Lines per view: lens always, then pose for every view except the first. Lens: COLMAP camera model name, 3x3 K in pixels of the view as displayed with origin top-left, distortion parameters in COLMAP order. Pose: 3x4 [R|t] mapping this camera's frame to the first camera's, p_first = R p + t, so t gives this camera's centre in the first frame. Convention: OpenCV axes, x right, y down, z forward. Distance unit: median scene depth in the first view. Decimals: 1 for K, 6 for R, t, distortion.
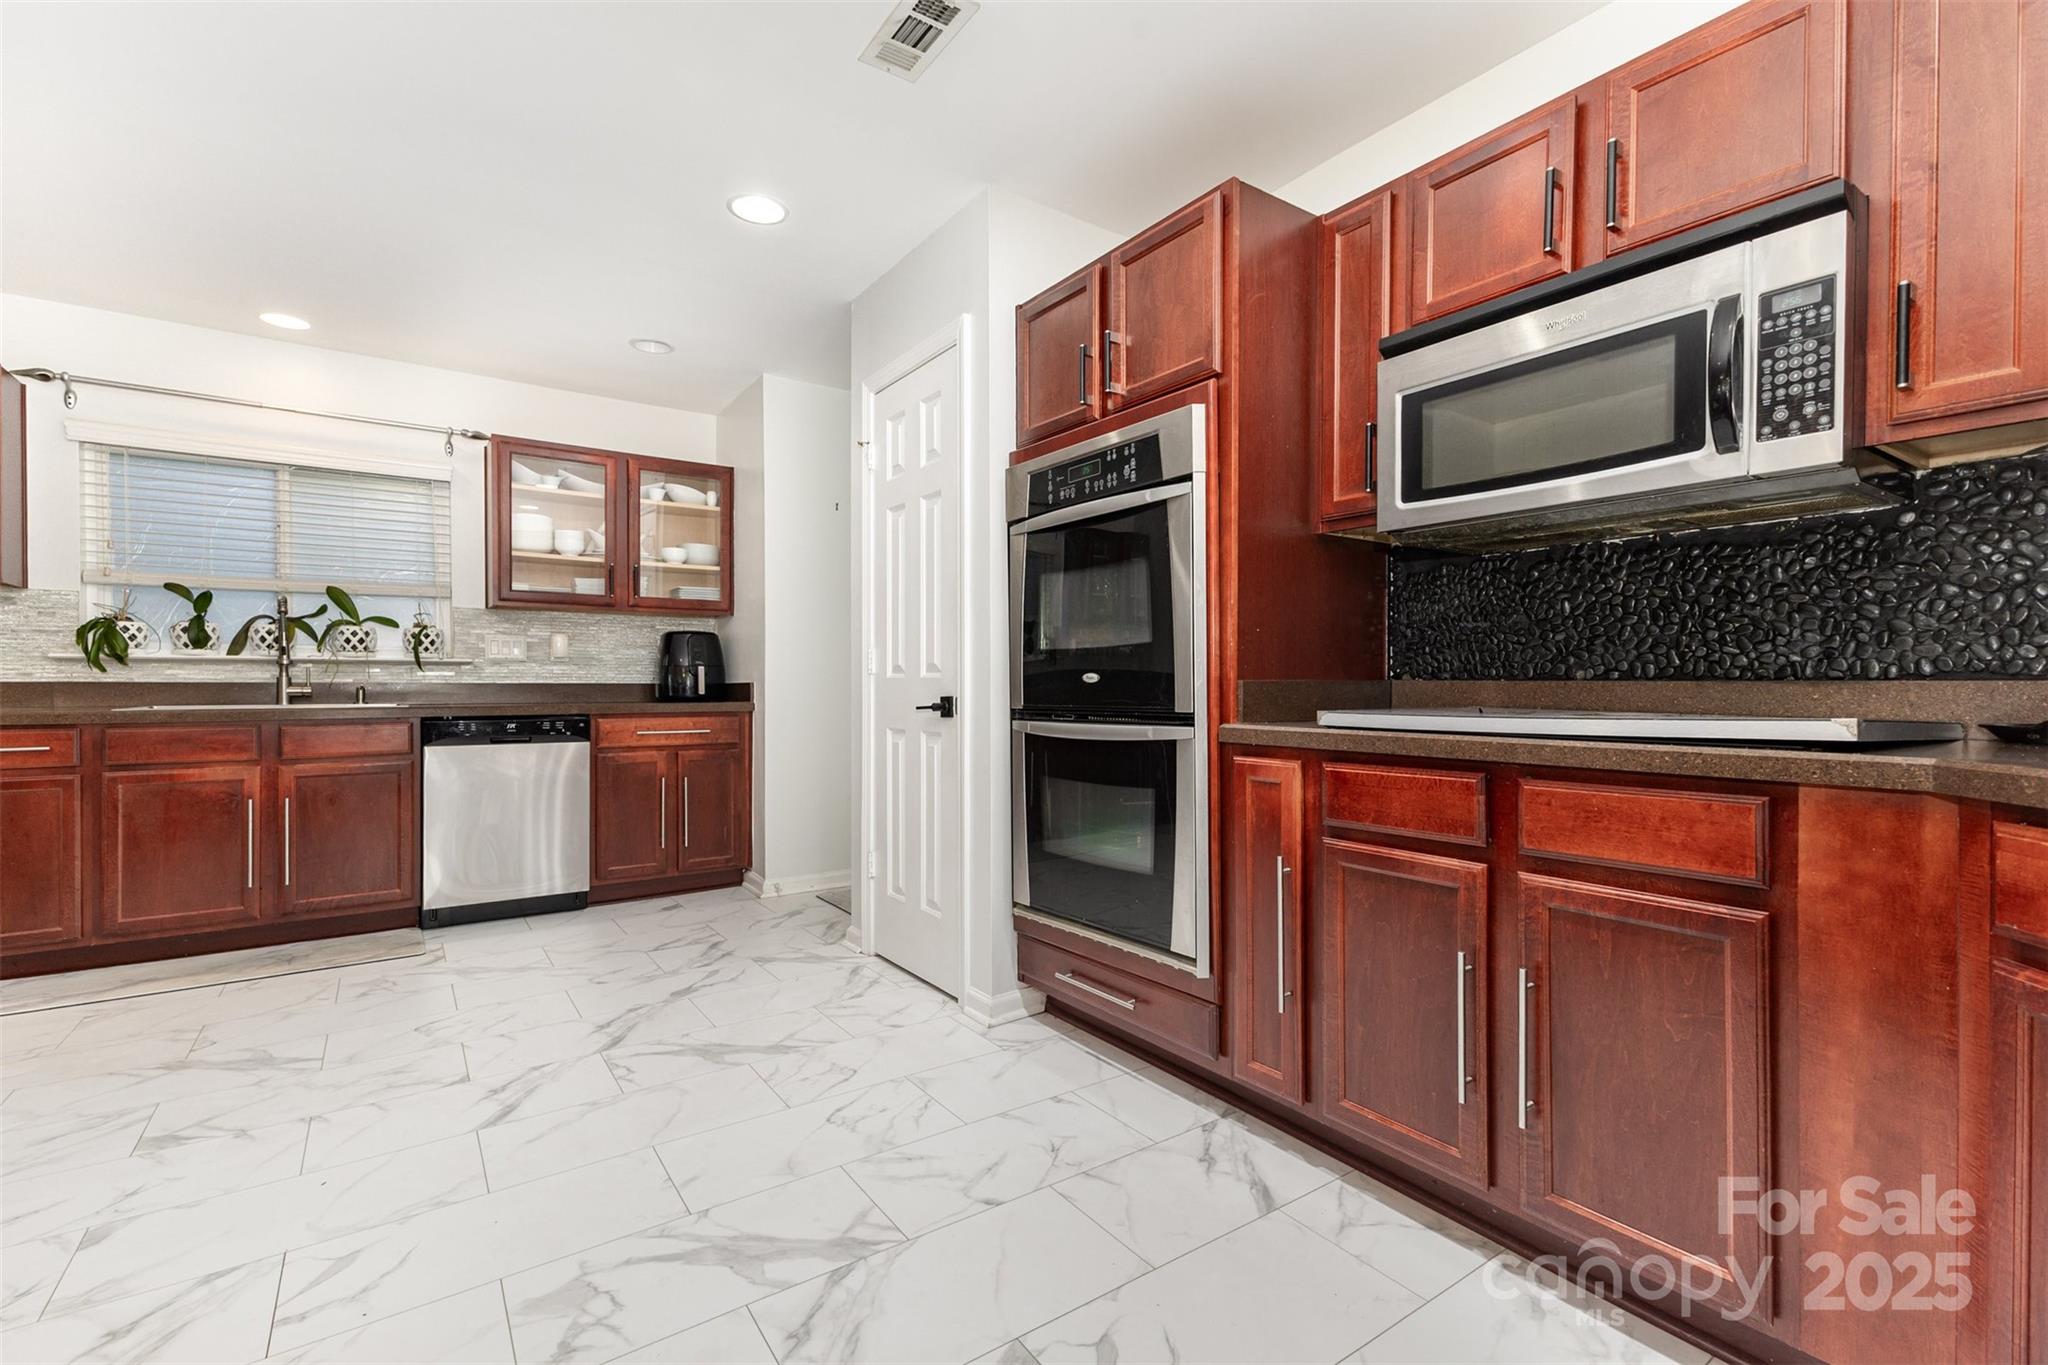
lens RADIAL K [[880.9, 0, 1056.1], [0, 880.9, 682.0], [0, 0, 1]] dist [0.006904, -0.001634]
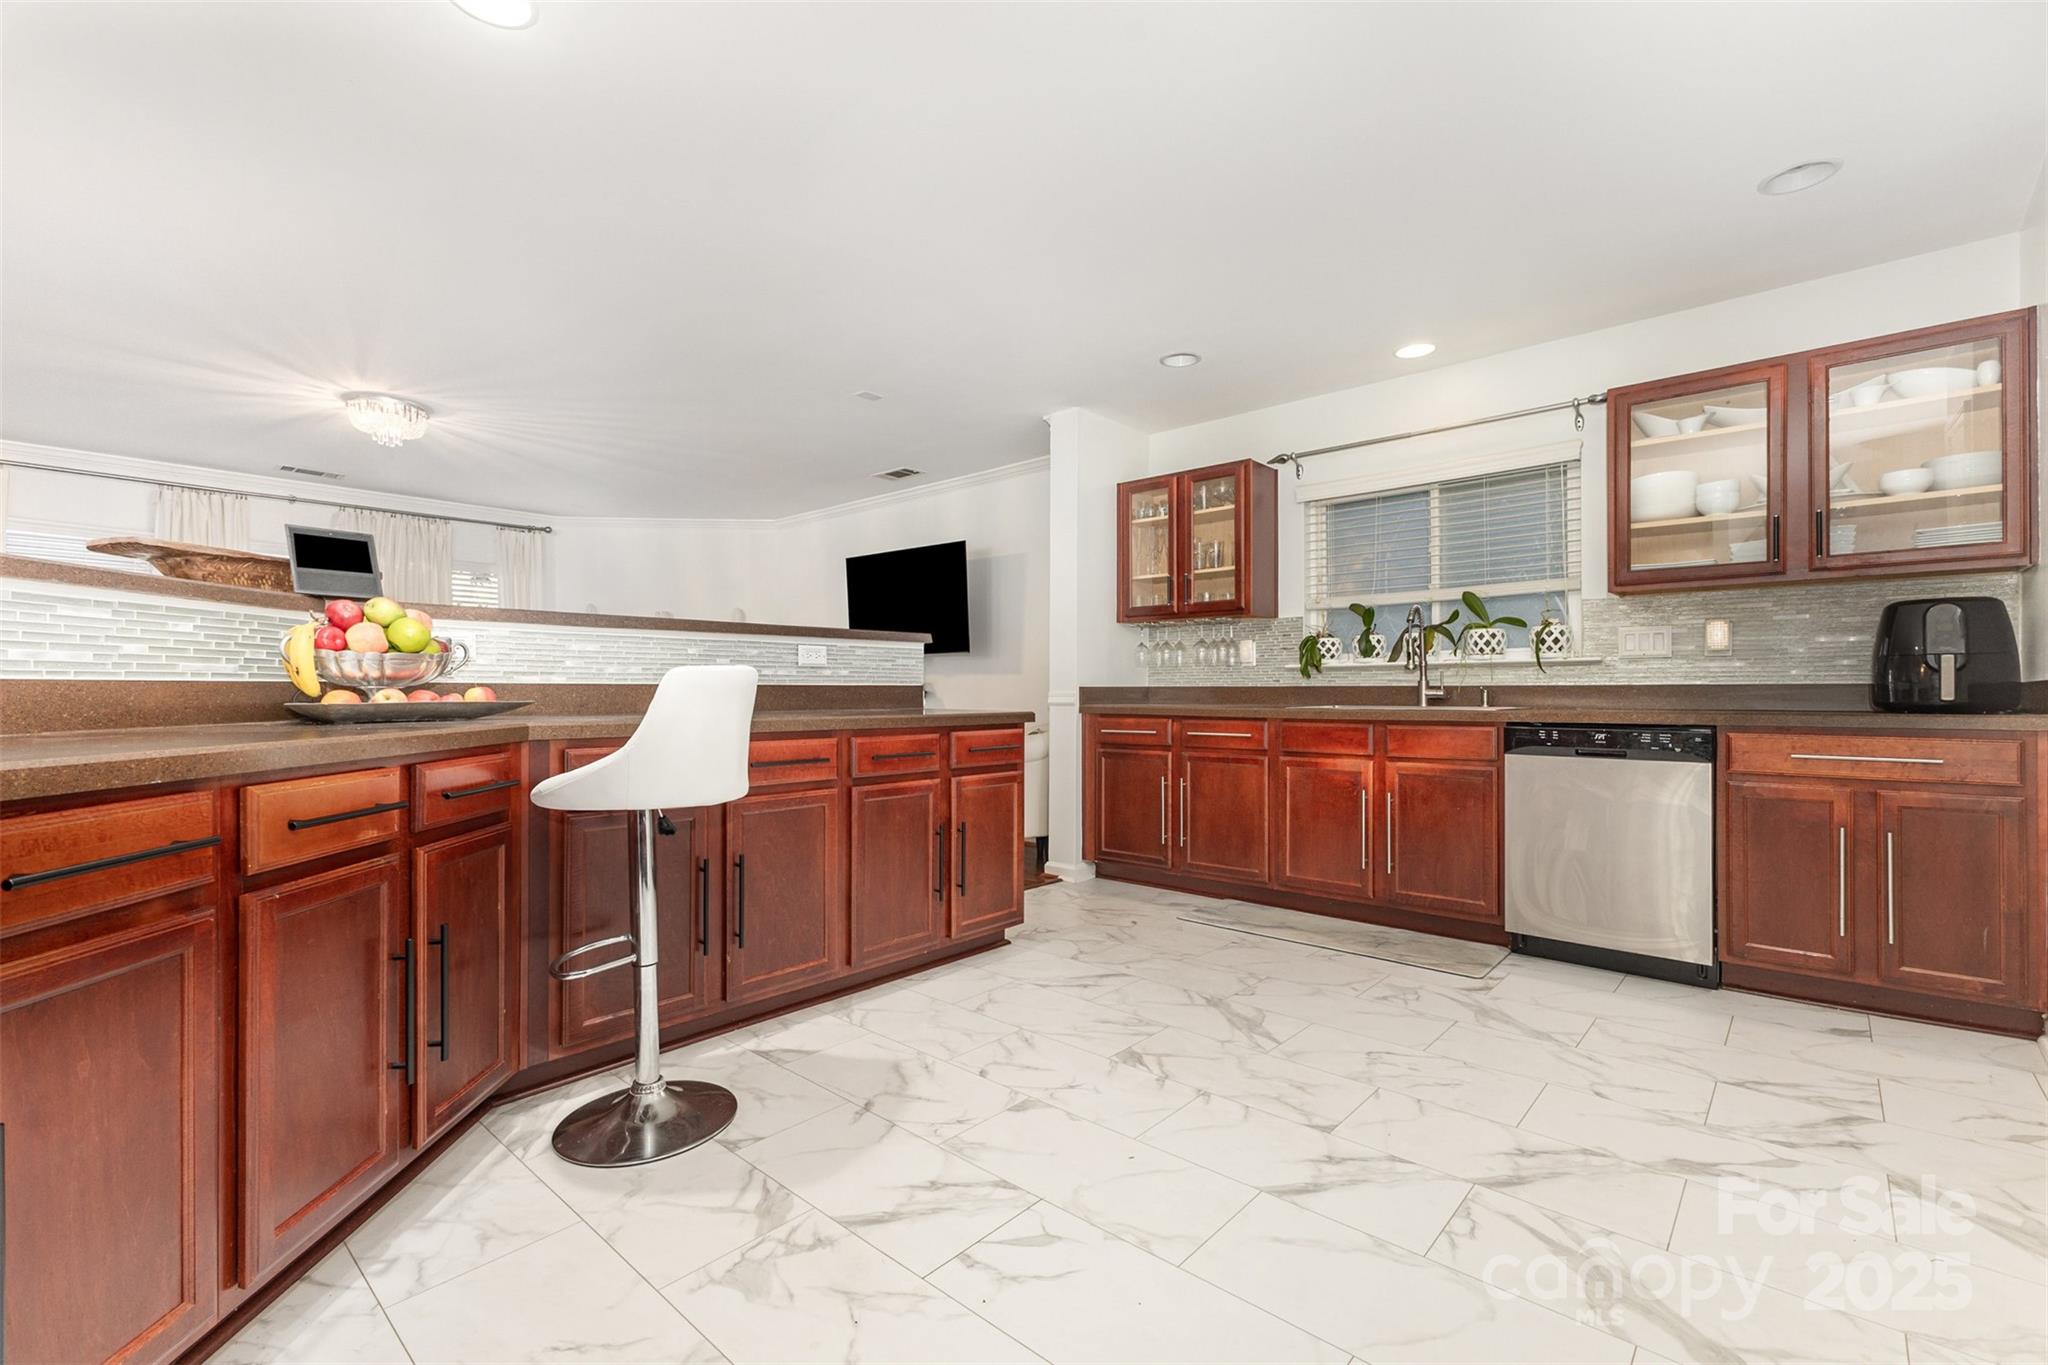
lens RADIAL K [[880.9, 0, 1027.1], [0, 880.9, 690.8], [0, 0, 1]] dist [0.006904, -0.001634]
pose [[0.198969, -0.003101, -0.980001, 0.082802], [0.005710, 0.999982, -0.002005, 0.006086], [0.979989, -0.005197, 0.198983, 0.313555]]
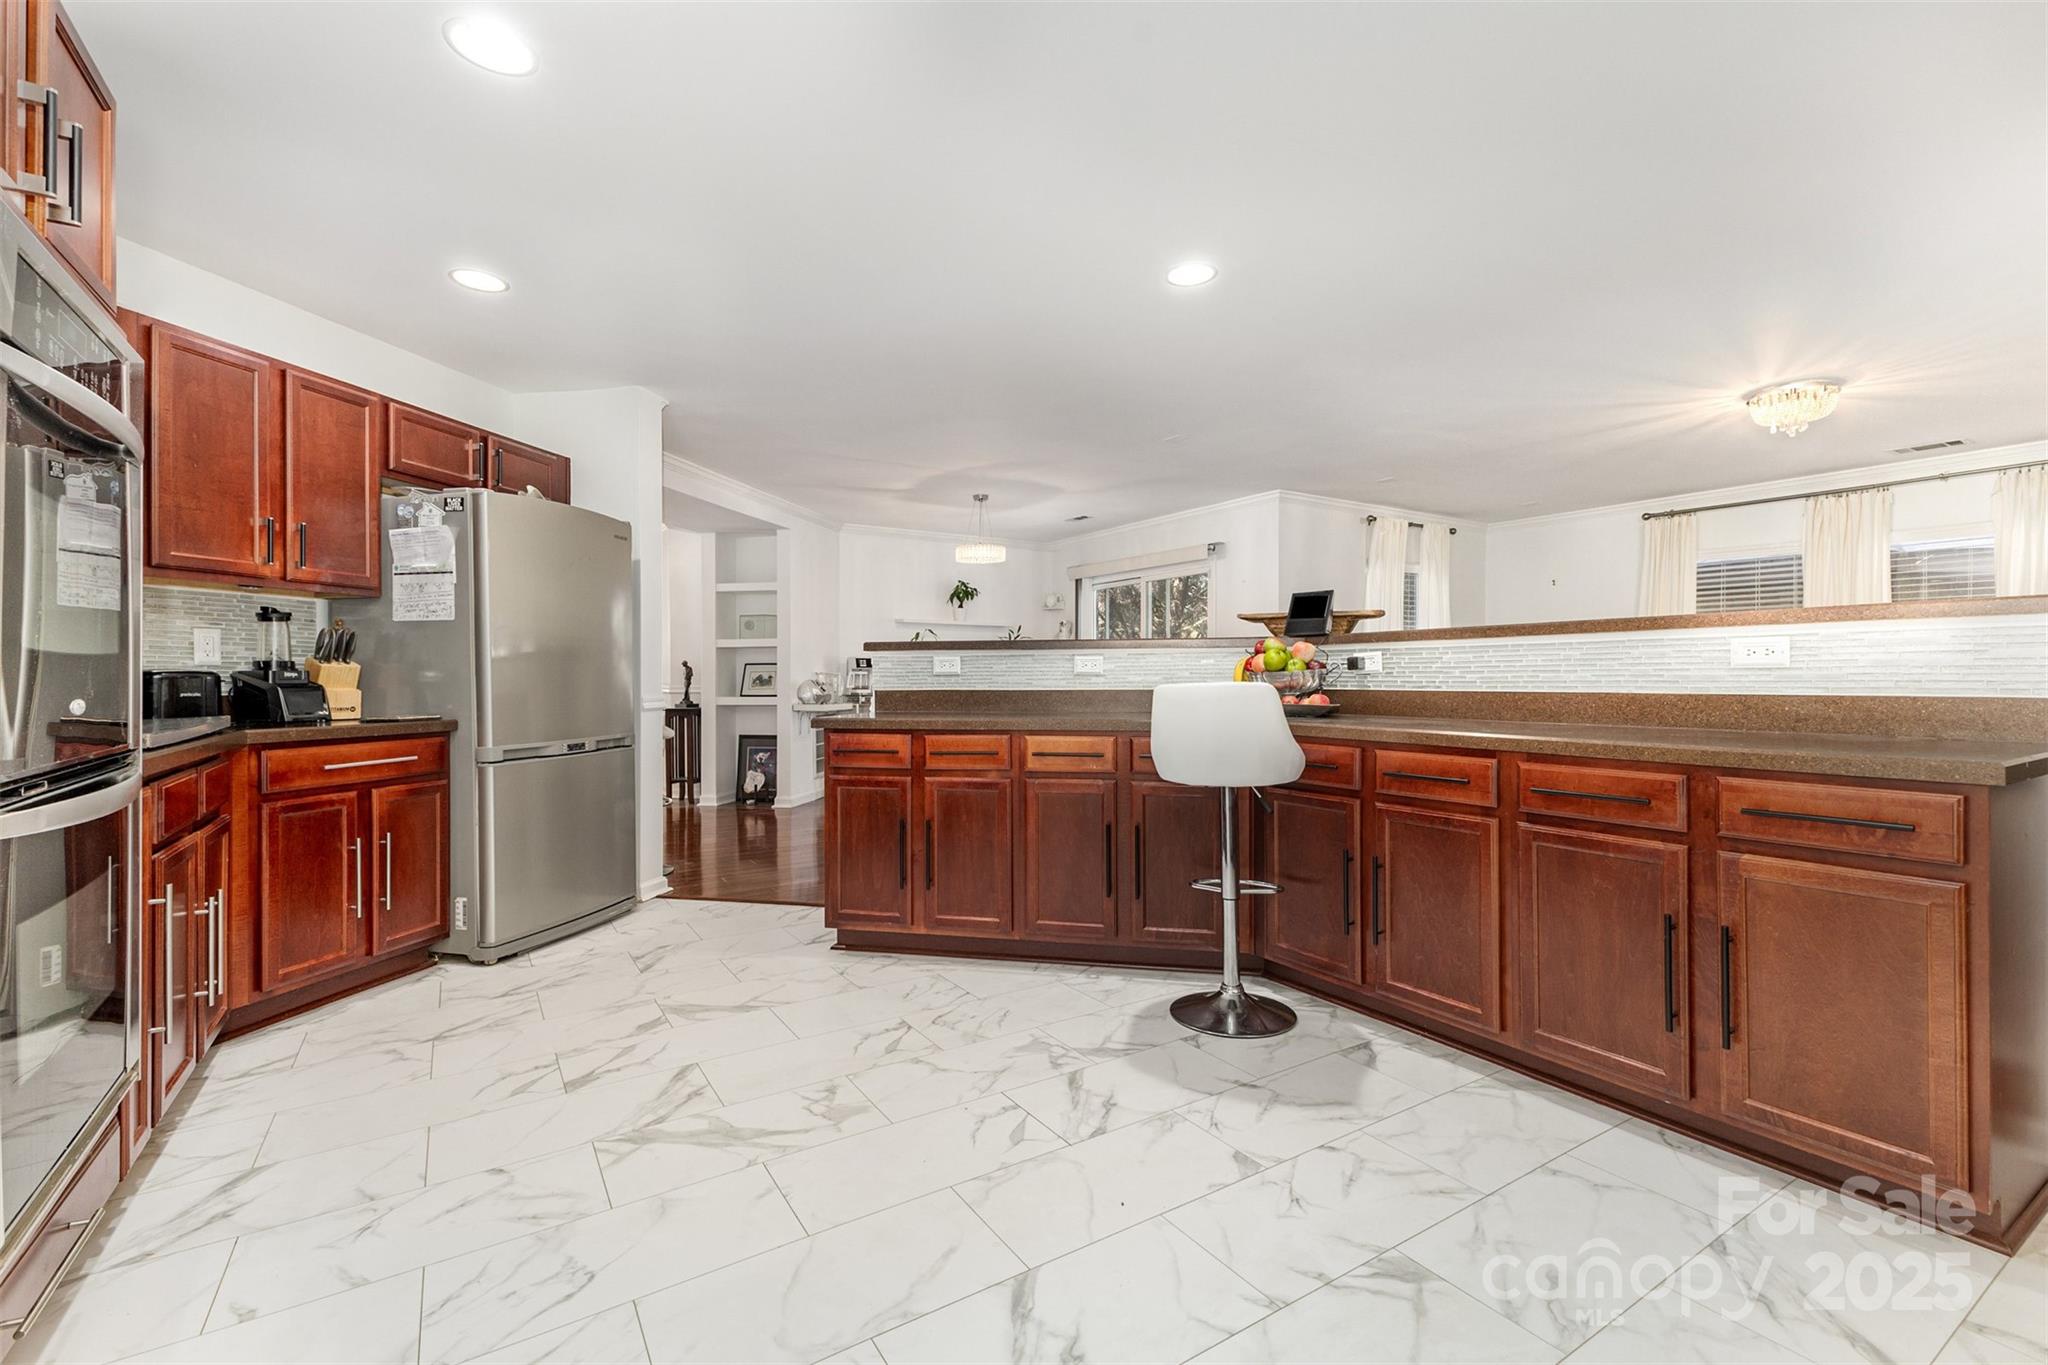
lens RADIAL K [[880.9, 0, 1029.6], [0, 880.9, 684.7], [0, 0, 1]] dist [0.006904, -0.001634]
pose [[-0.997654, -0.003133, 0.068387, -0.365957], [-0.002854, 0.999987, 0.004168, -0.010873], [-0.068399, 0.003963, -0.997650, 0.928469]]
